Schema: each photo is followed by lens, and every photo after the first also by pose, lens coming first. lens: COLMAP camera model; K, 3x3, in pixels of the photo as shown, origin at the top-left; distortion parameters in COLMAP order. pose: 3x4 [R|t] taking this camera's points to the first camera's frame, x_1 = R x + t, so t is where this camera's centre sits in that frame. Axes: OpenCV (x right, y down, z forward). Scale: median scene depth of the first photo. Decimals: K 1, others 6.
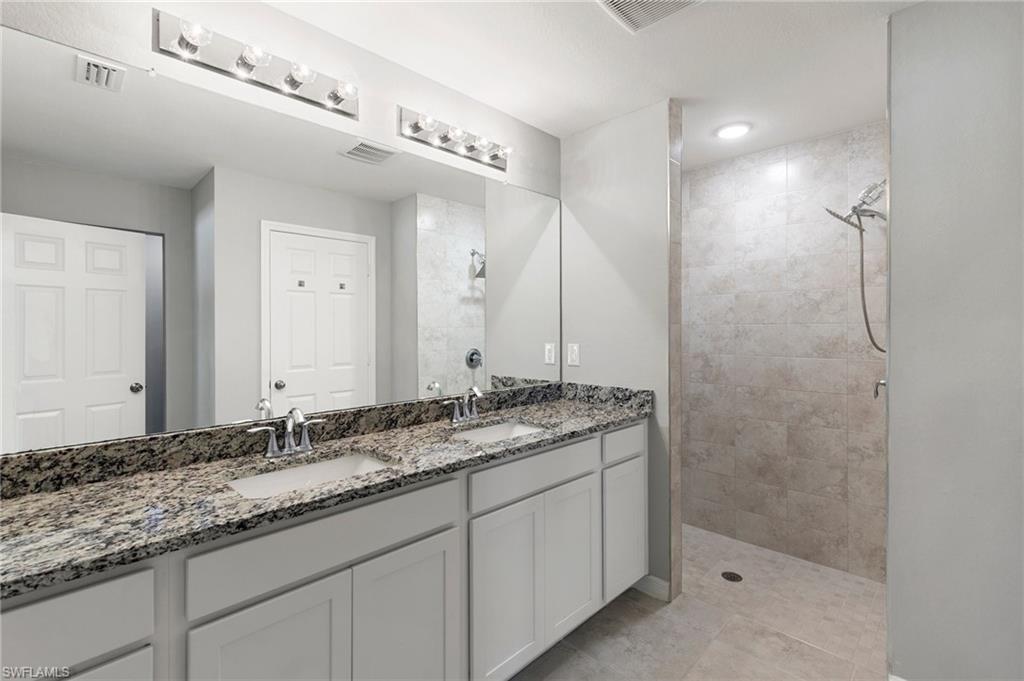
lens RADIAL K [[453.8, 0, 512.0], [0, 453.8, 340.5], [0, 0, 1]] dist [-0.000170, -0.000084]
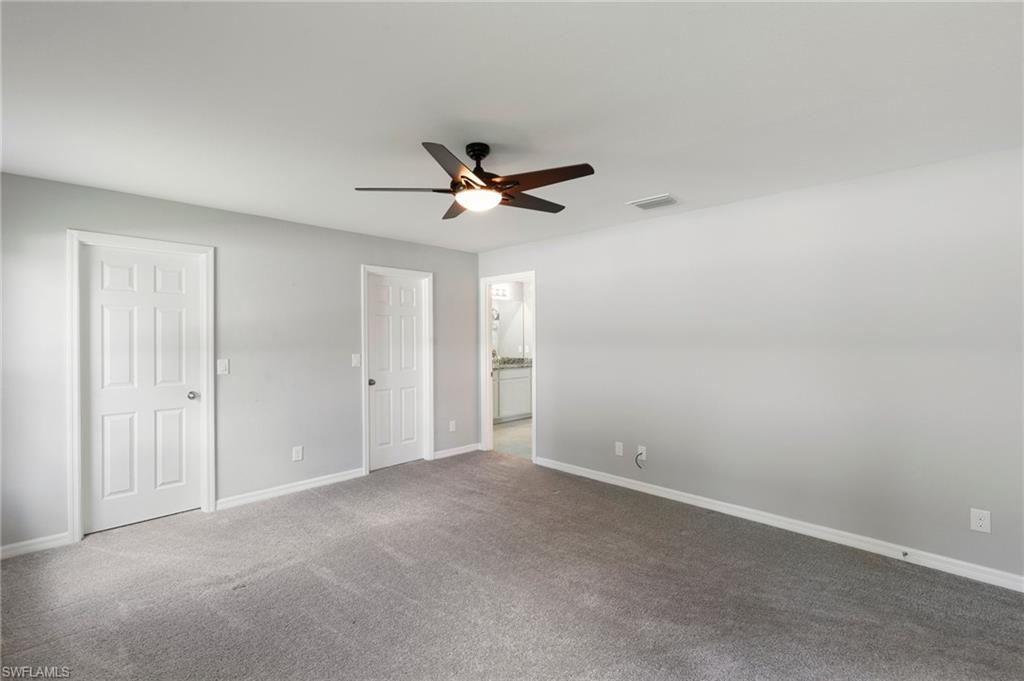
lens RADIAL K [[453.8, 0, 512.0], [0, 453.8, 340.5], [0, 0, 1]] dist [-0.000170, -0.000084]
pose [[0.999964, -0.002943, -0.007900, 0.049462], [0.002828, 0.999892, -0.014454, 0.012199], [0.007942, 0.014431, 0.999864, -2.177269]]
